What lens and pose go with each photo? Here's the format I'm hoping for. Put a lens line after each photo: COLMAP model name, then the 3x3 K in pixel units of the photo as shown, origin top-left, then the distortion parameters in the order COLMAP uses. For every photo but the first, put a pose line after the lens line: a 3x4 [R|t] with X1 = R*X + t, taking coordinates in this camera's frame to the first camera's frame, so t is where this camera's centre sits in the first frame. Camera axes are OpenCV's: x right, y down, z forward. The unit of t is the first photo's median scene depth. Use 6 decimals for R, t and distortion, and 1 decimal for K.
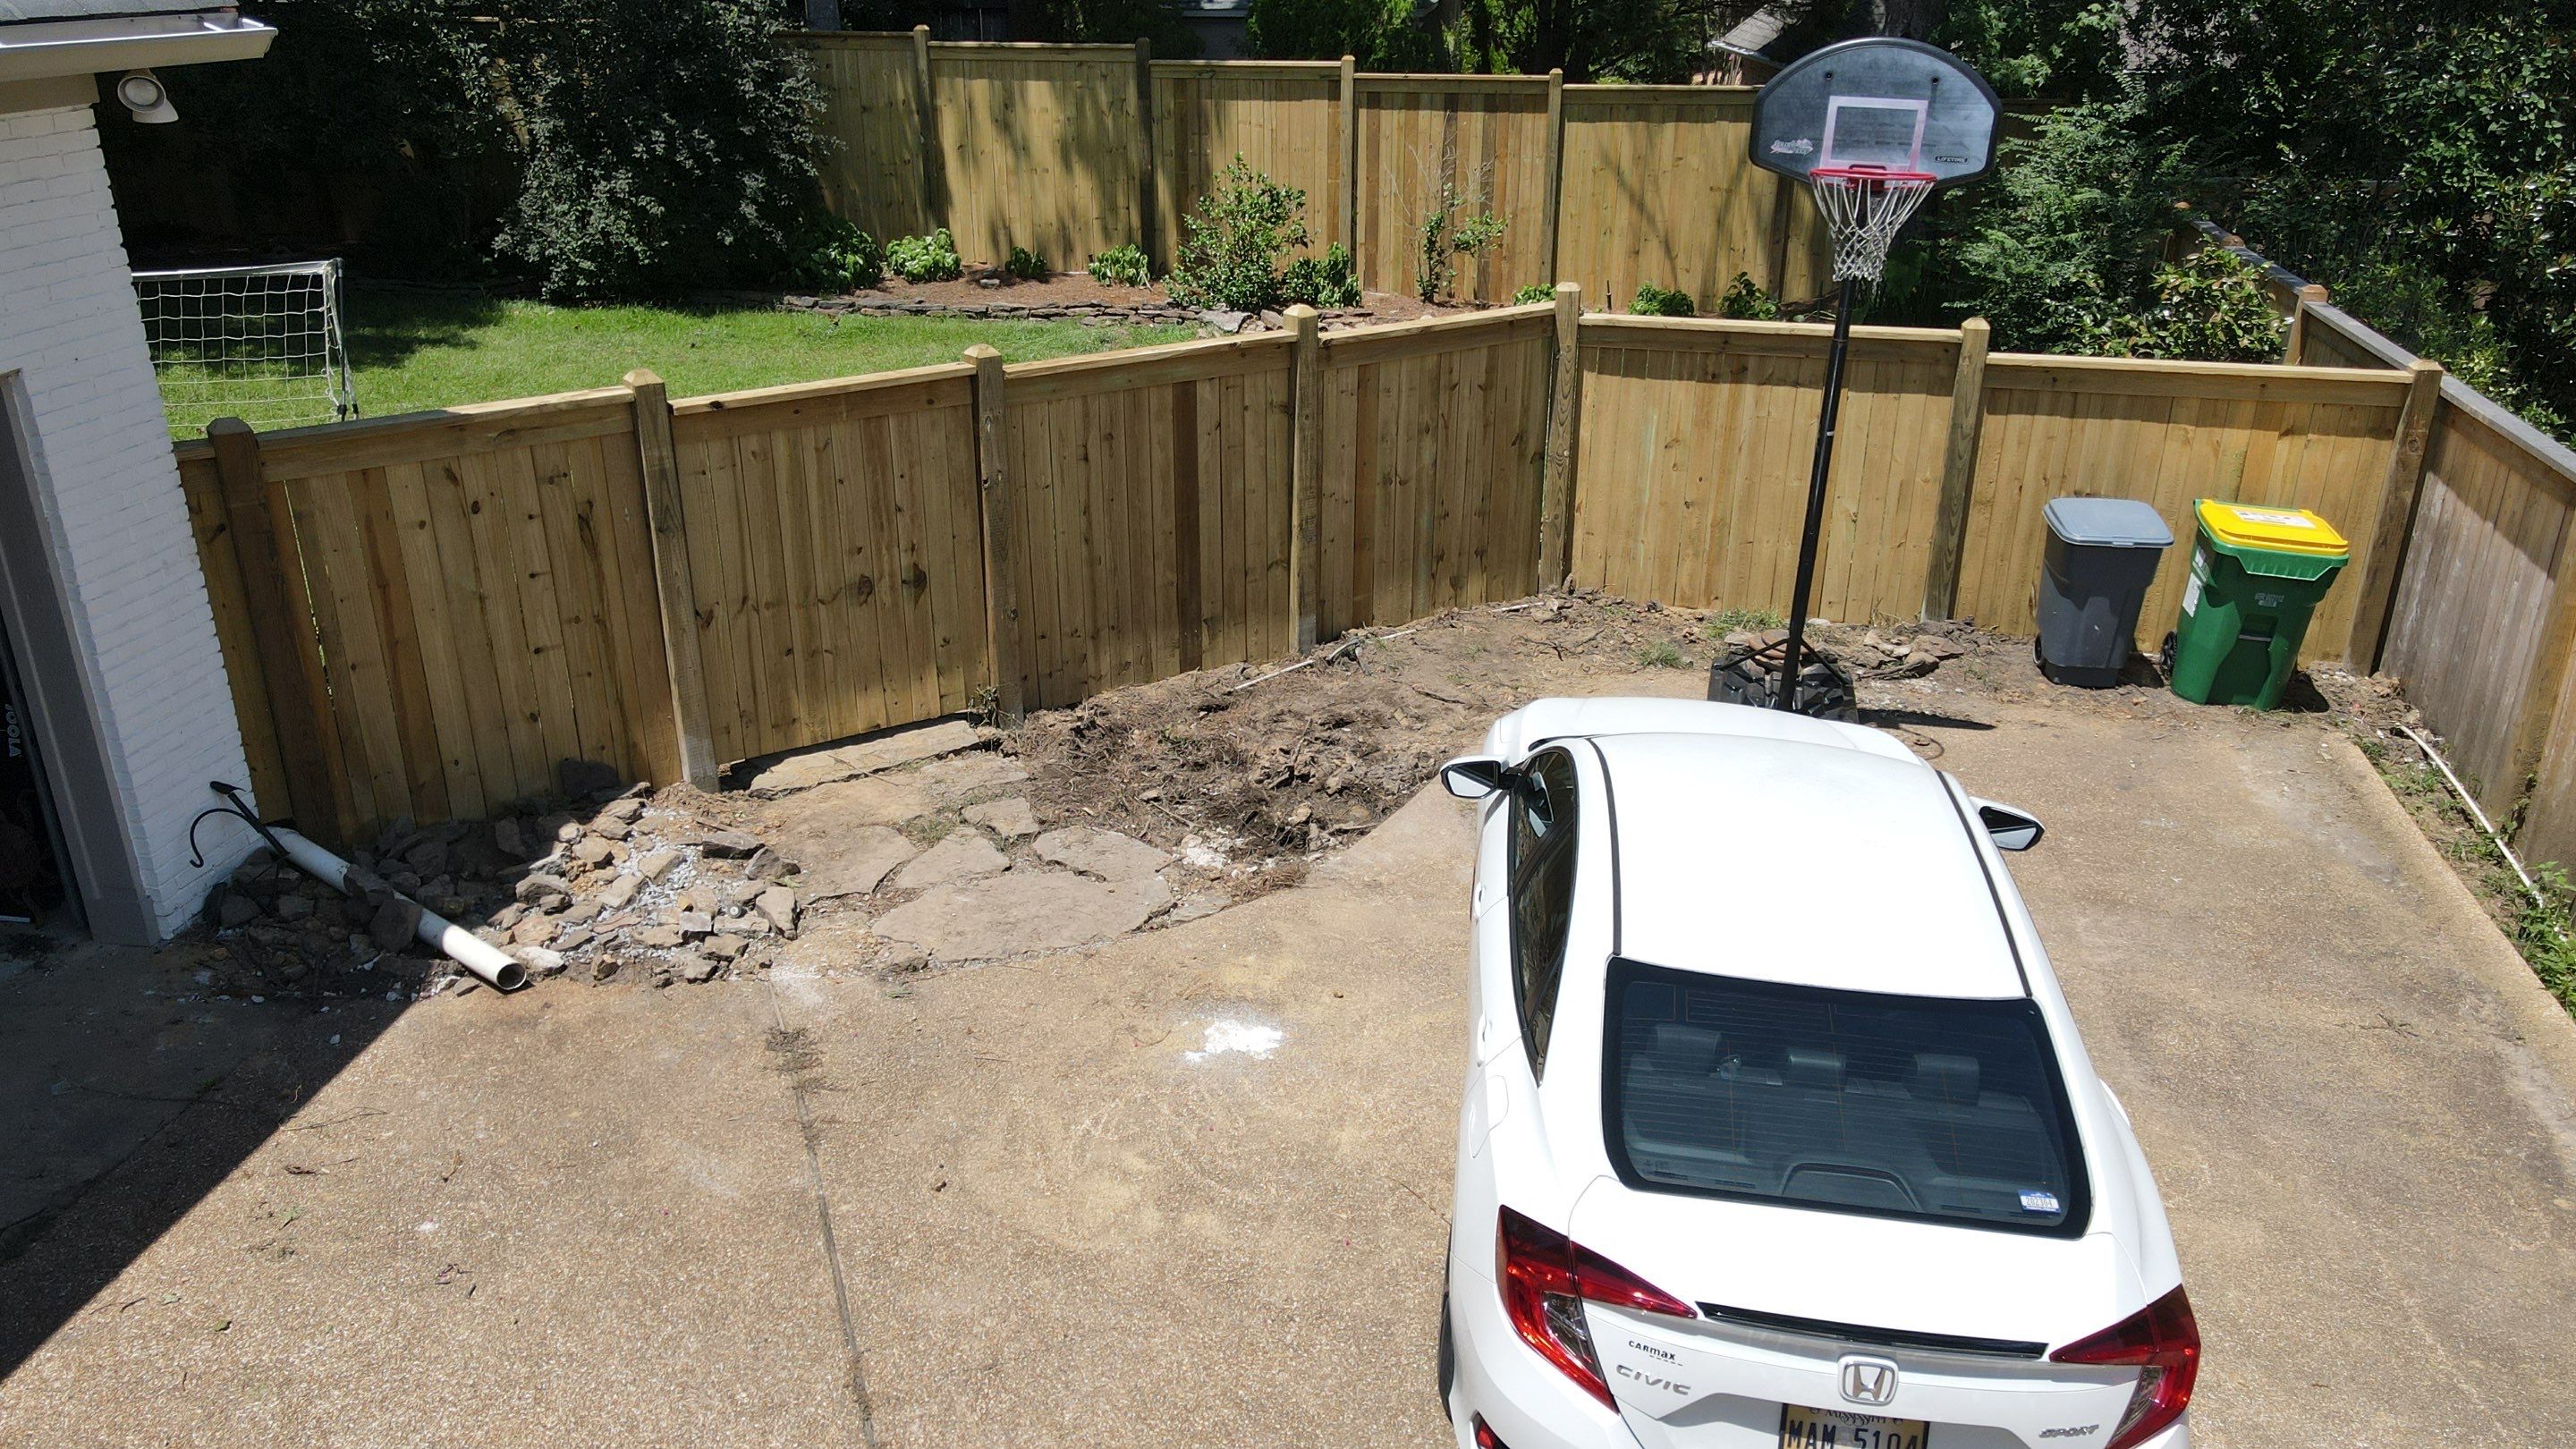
lens RADIAL K [[1878.0, 0, 1282.2], [0, 1878.0, 725.1], [0, 0, 1]] dist [0.012210, 0.001710]
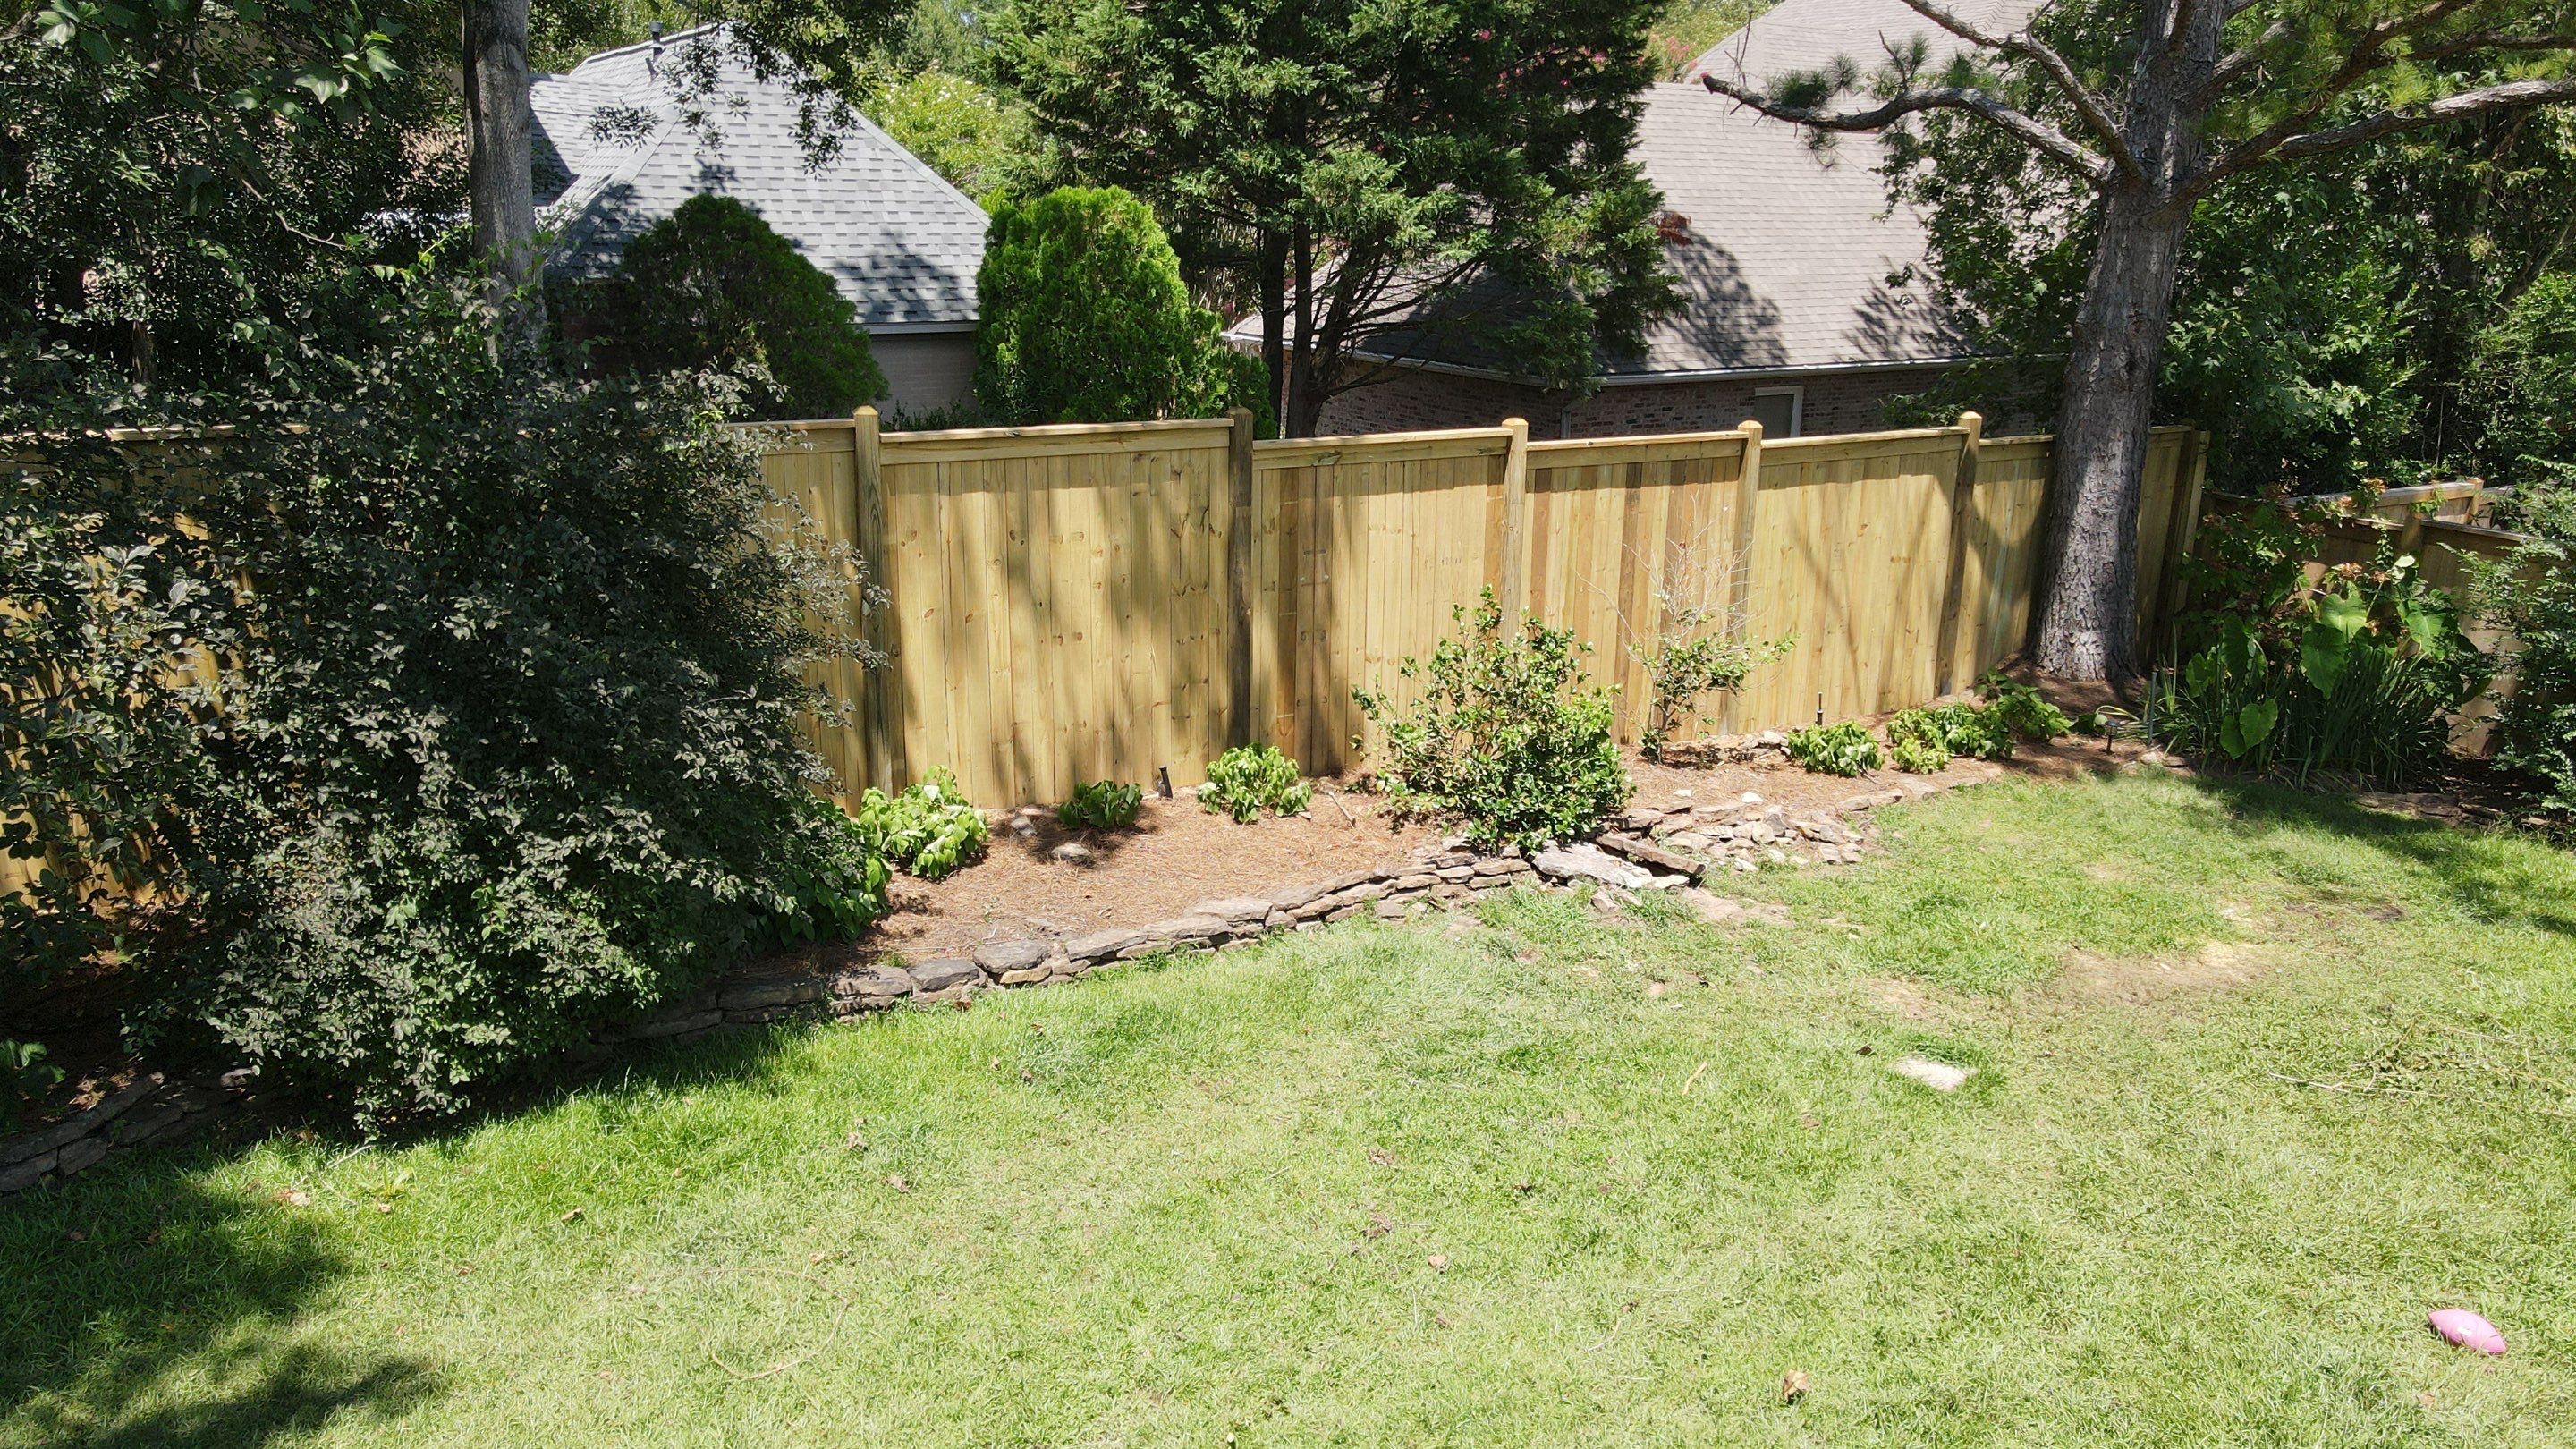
lens RADIAL K [[1878.0, 0, 1288.6], [0, 1878.0, 723.2], [0, 0, 1]] dist [0.012210, 0.001710]
pose [[0.822097, -0.146151, 0.550269, -0.401750], [0.208619, 0.976598, -0.052291, -0.230180], [-0.529750, 0.157785, 0.833348, 0.502708]]
